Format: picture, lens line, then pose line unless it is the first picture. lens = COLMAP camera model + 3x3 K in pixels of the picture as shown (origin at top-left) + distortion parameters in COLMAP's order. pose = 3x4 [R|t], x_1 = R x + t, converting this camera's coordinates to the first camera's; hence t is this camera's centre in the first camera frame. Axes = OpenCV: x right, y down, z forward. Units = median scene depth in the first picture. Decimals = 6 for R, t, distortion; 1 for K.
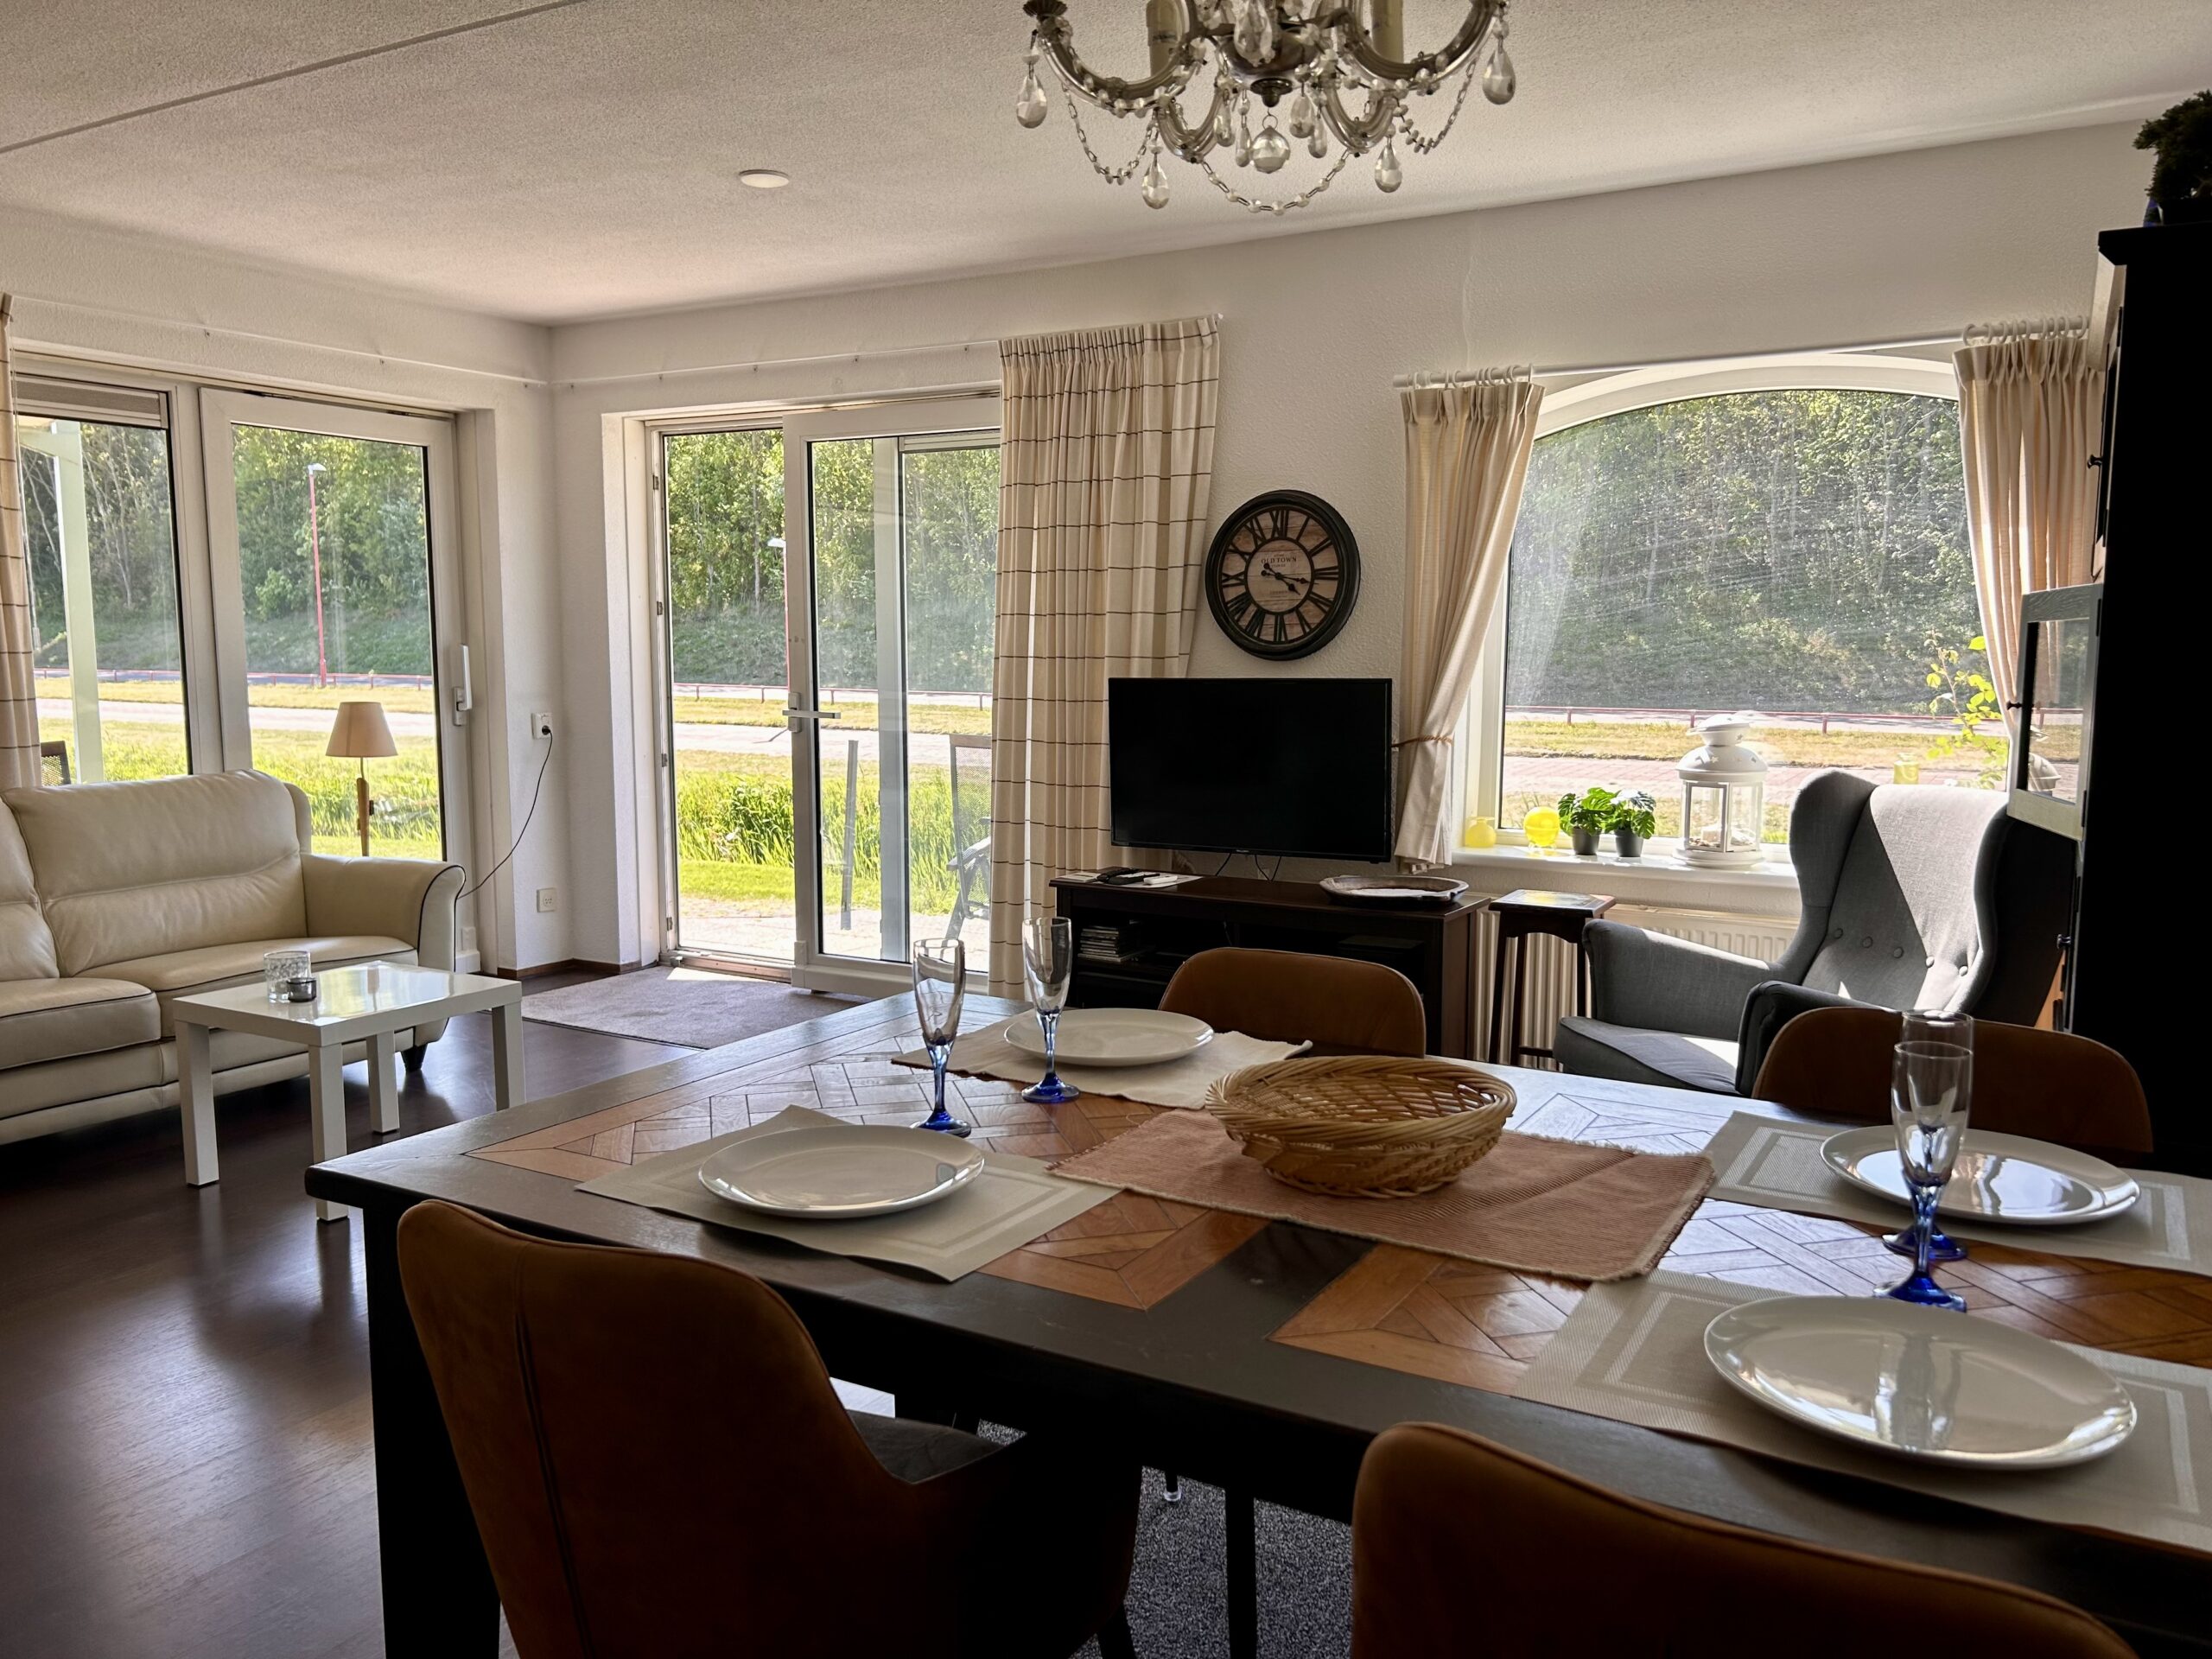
lens RADIAL K [[1662.3, 0, 1129.4], [0, 1662.3, 839.7], [0, 0, 1]] dist [0.055975, -0.066890]
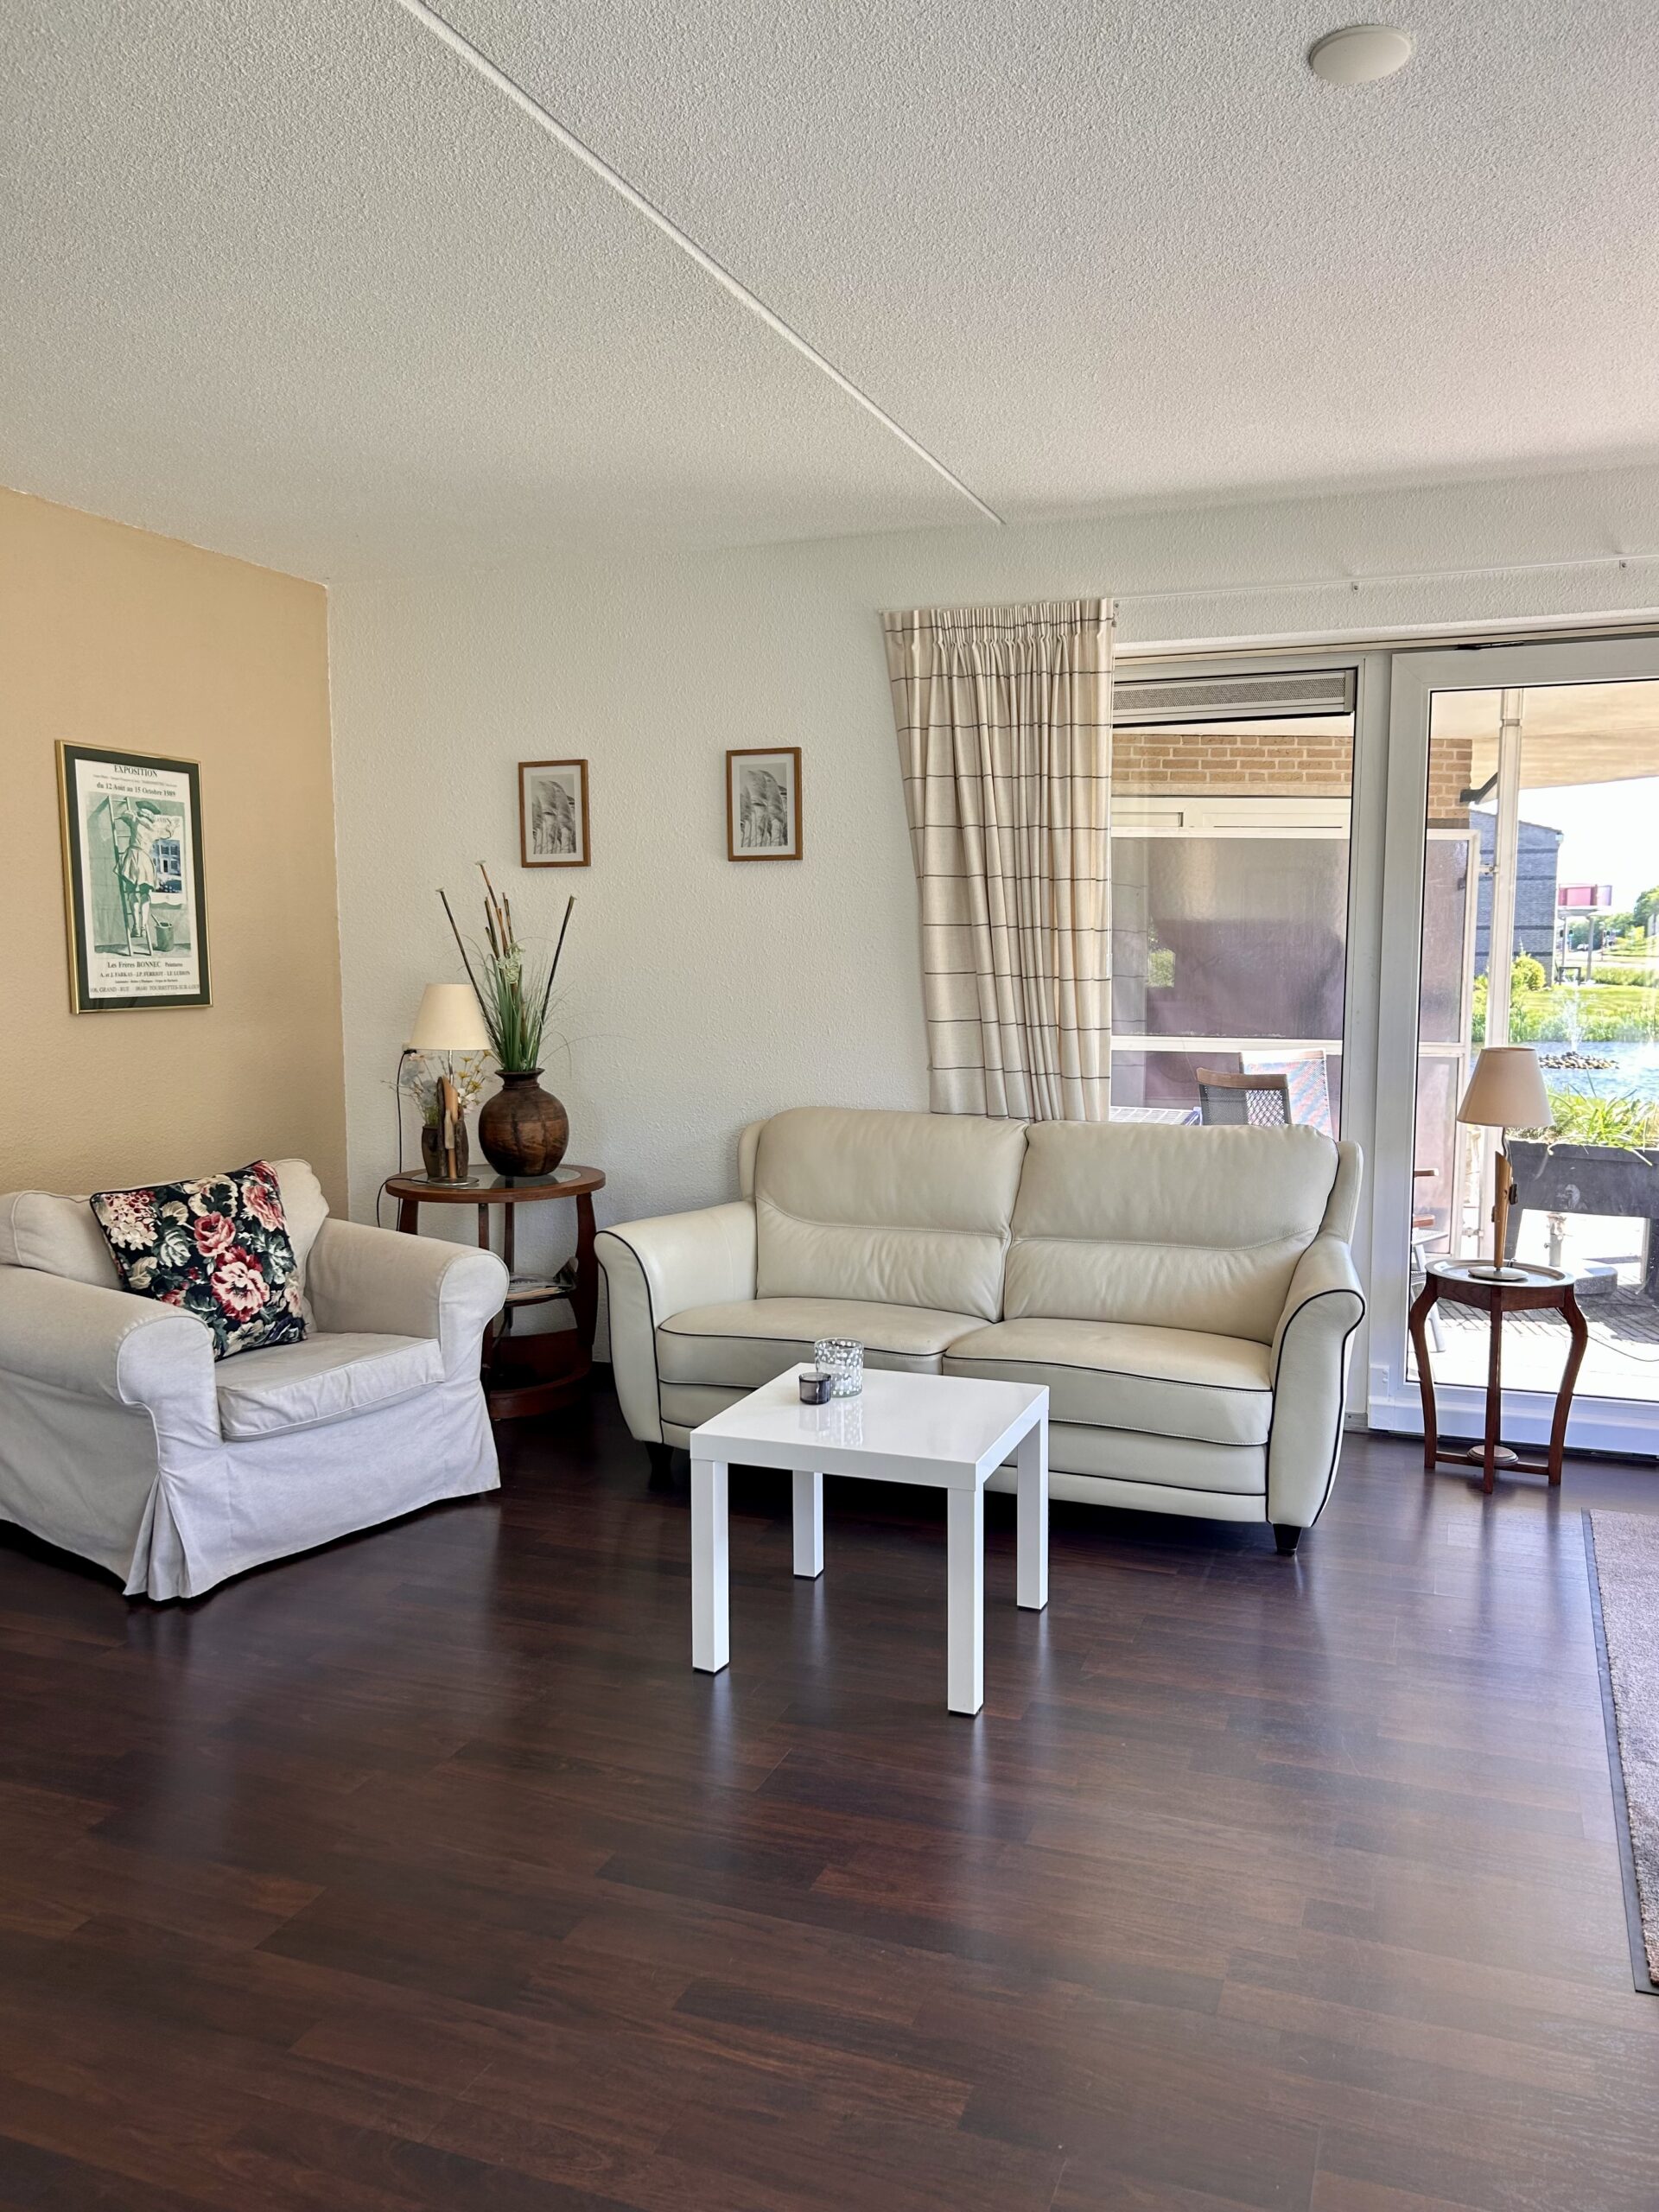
lens RADIAL K [[1662.3, 0, 840.4], [0, 1662.3, 1126.5], [0, 0, 1]] dist [0.055975, -0.066890]
pose [[0.150546, 0.101889, -0.983338, 0.246363], [-0.112168, 0.990012, 0.085407, -0.089154], [0.982219, 0.097441, 0.160471, 0.683274]]
